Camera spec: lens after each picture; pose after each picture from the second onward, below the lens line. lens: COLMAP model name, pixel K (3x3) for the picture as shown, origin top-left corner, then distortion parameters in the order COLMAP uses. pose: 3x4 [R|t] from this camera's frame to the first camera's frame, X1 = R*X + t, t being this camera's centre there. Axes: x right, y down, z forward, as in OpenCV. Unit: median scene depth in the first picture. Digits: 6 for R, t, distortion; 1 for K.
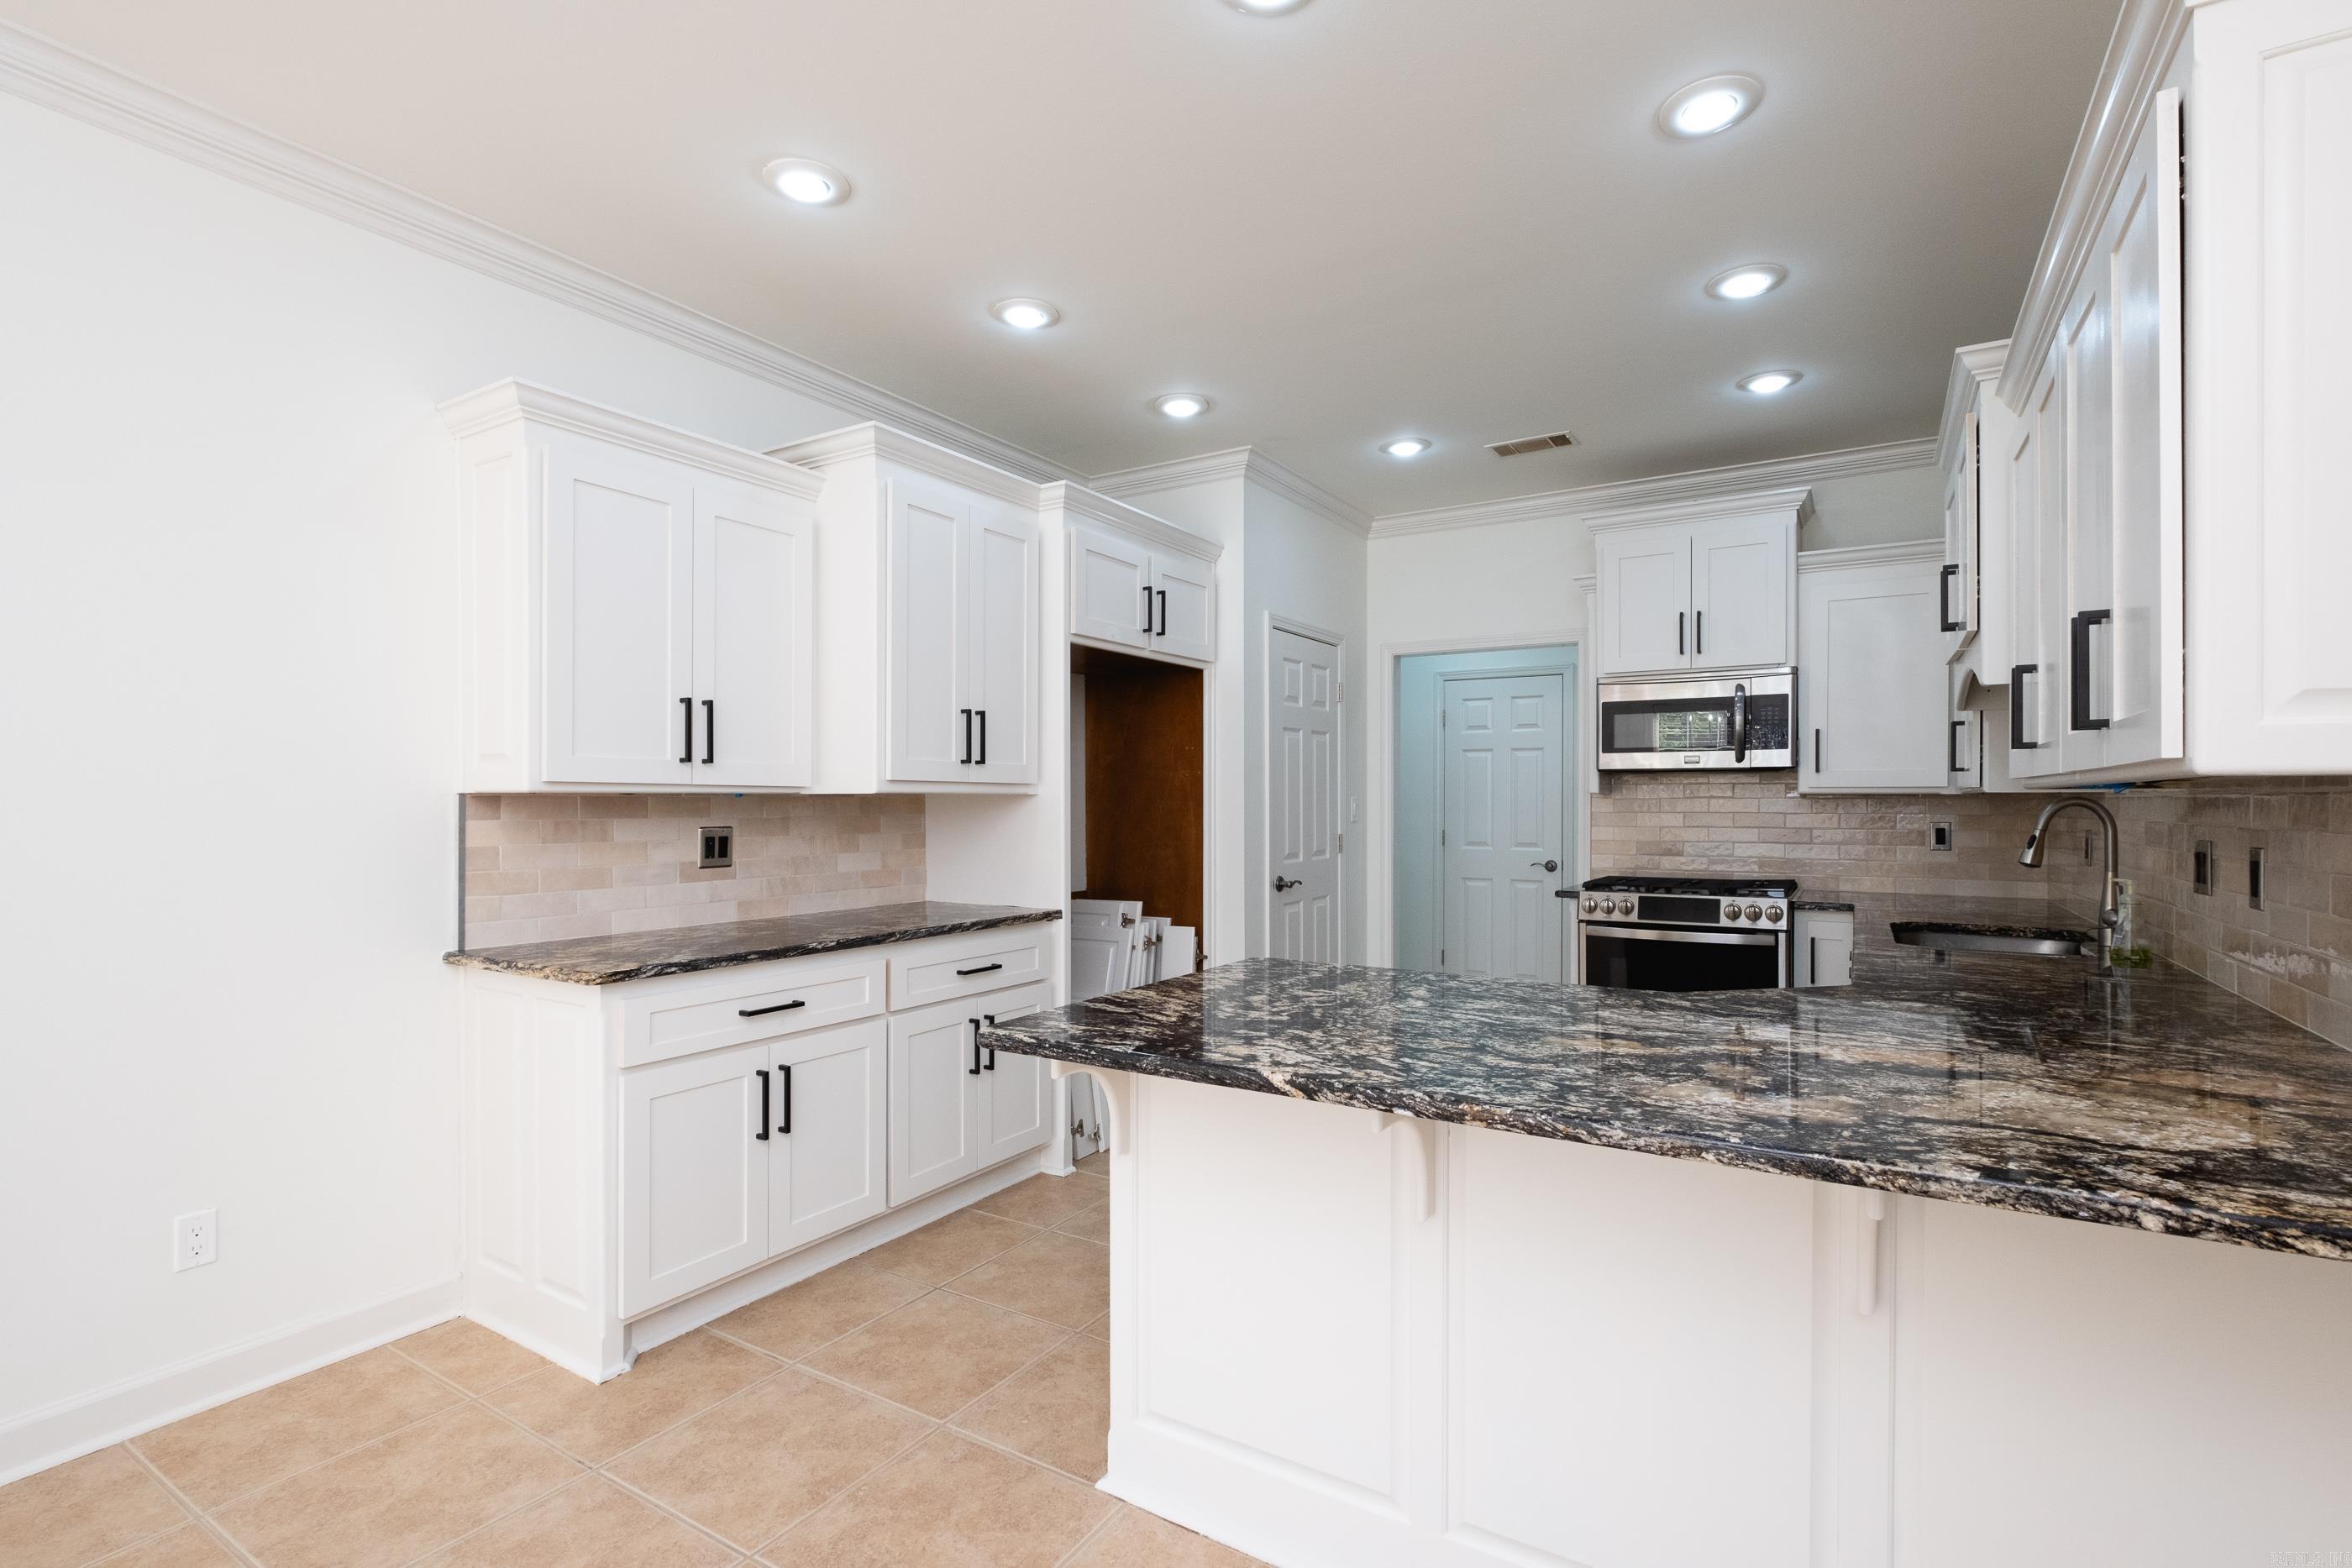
lens RADIAL K [[1093.8, 0, 1174.4], [0, 1093.8, 806.8], [0, 0, 1]] dist [-0.000794, -0.003375]
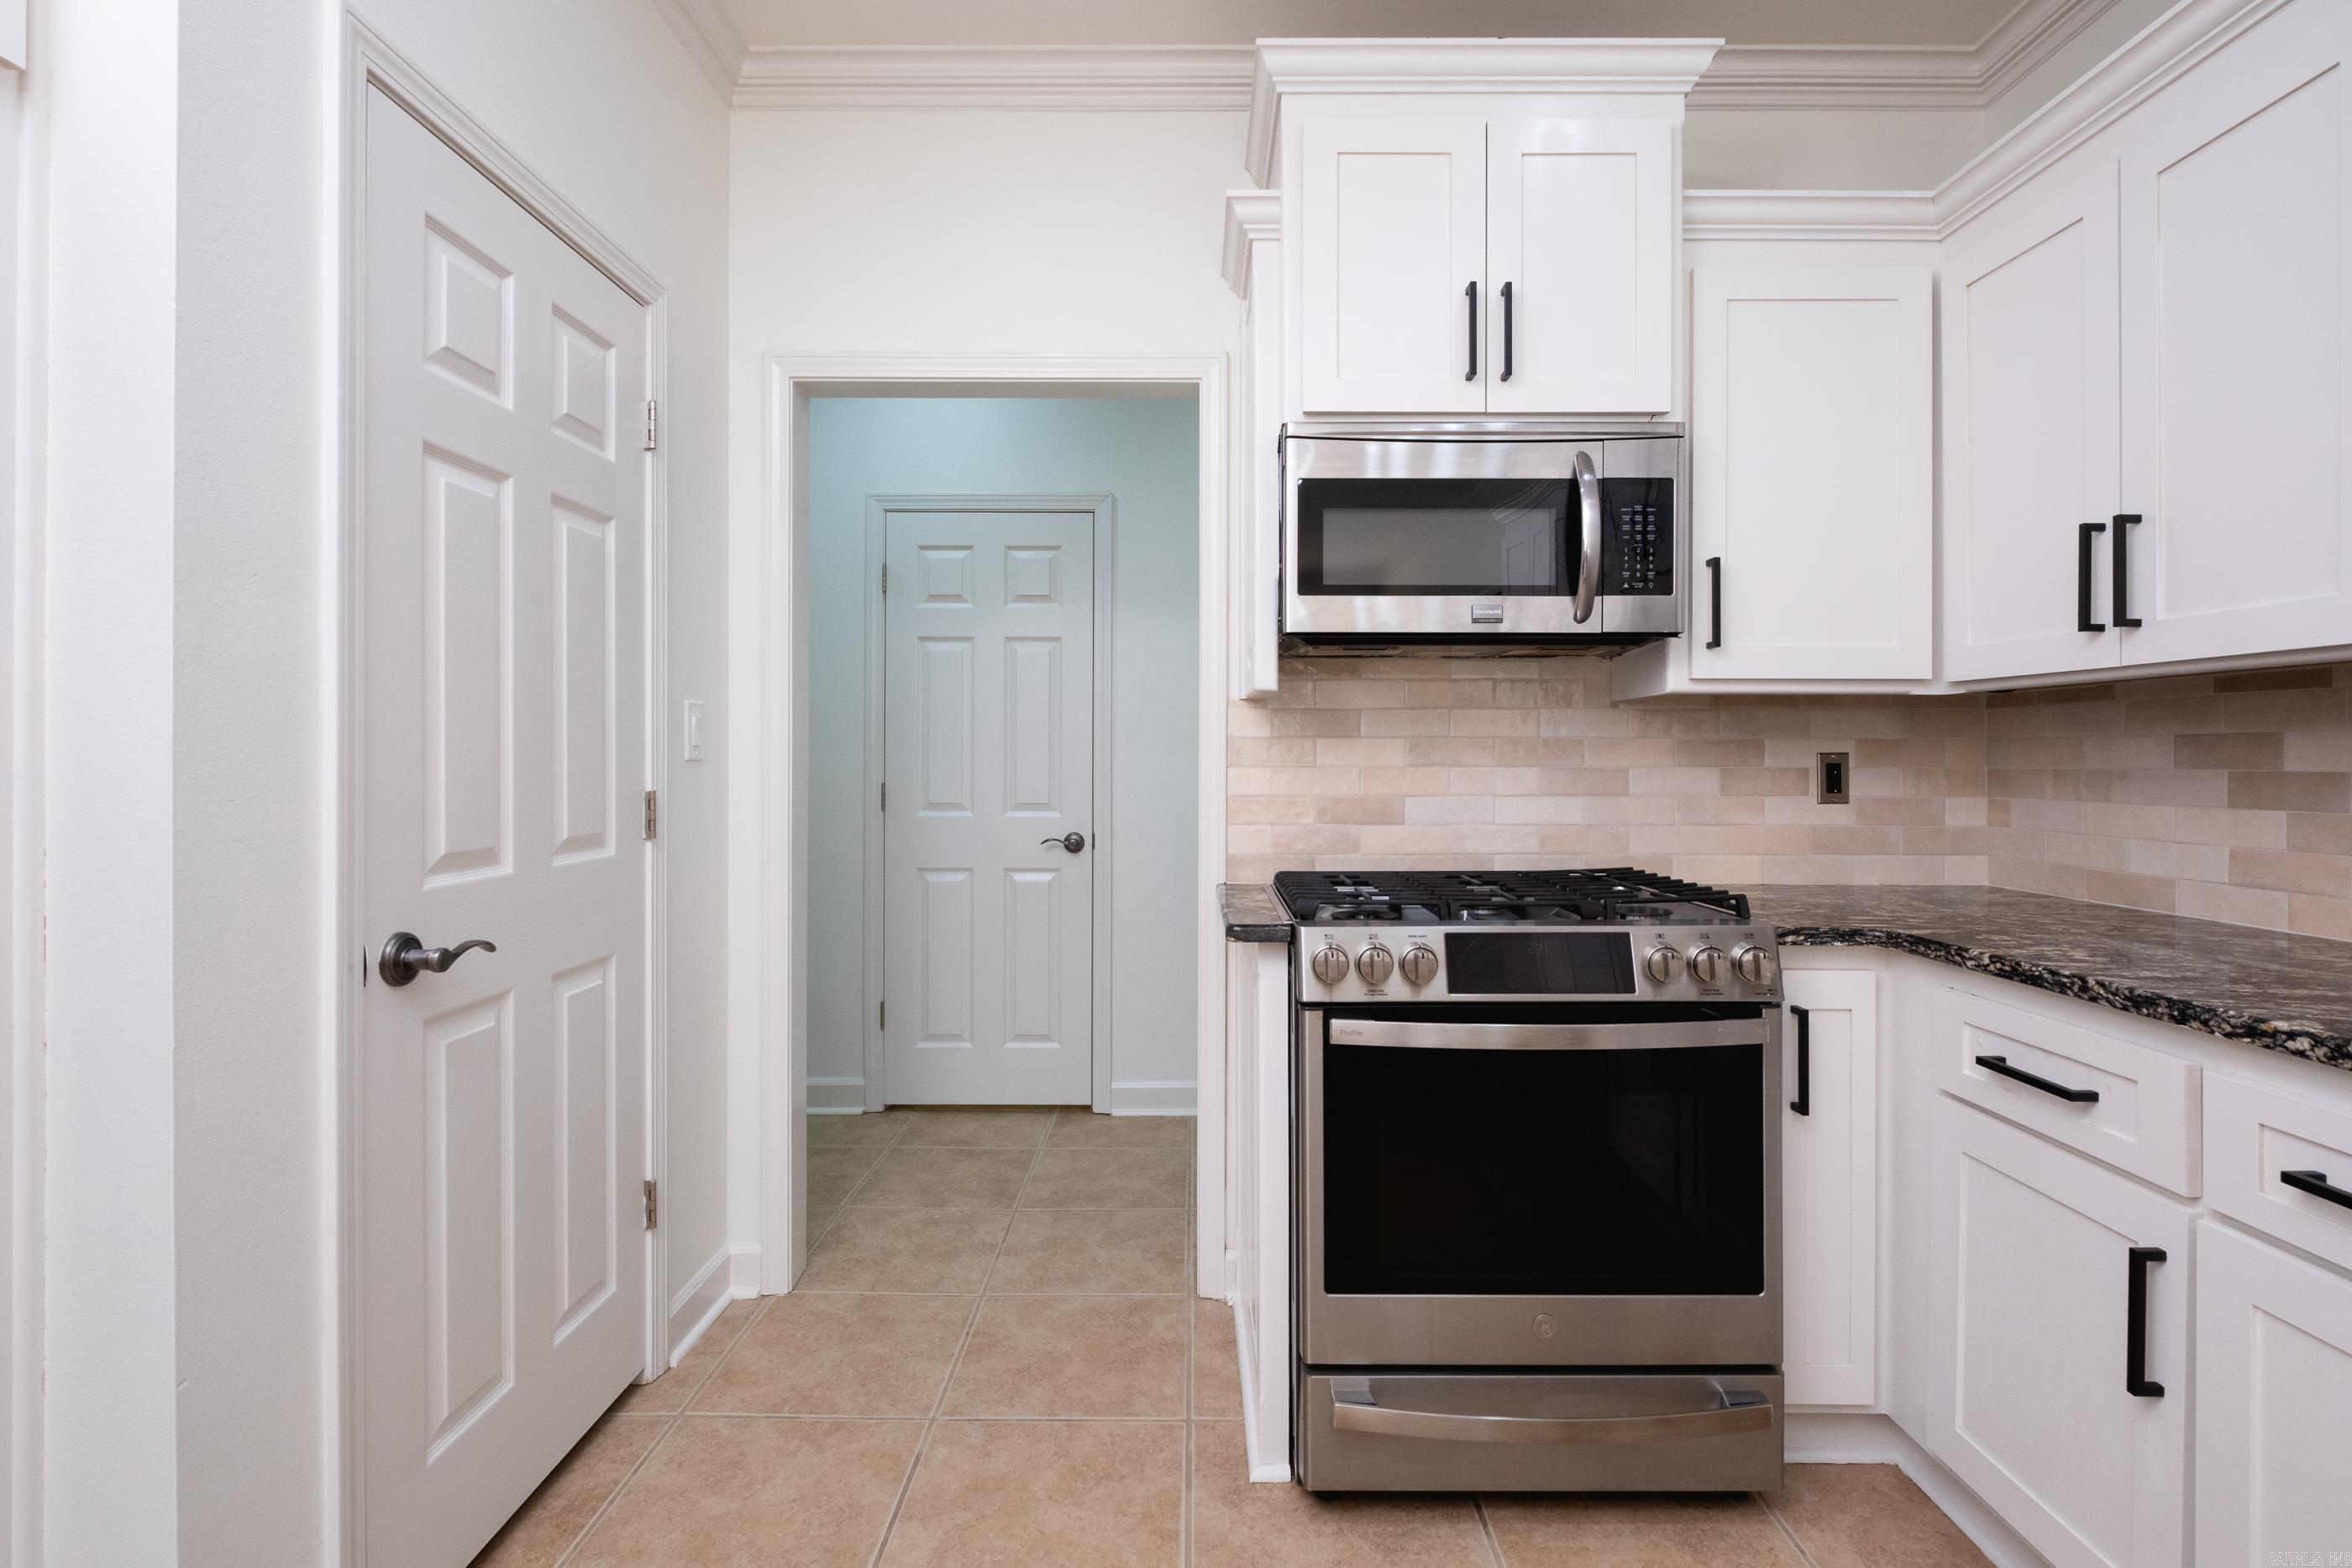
lens RADIAL K [[1093.8, 0, 1190.2], [0, 1093.8, 754.1], [0, 0, 1]] dist [-0.000794, -0.003375]
pose [[0.848145, 0.003246, 0.529754, 0.146834], [0.001961, 0.999955, -0.009267, 0.021380], [-0.529761, 0.008899, 0.848101, 0.772893]]
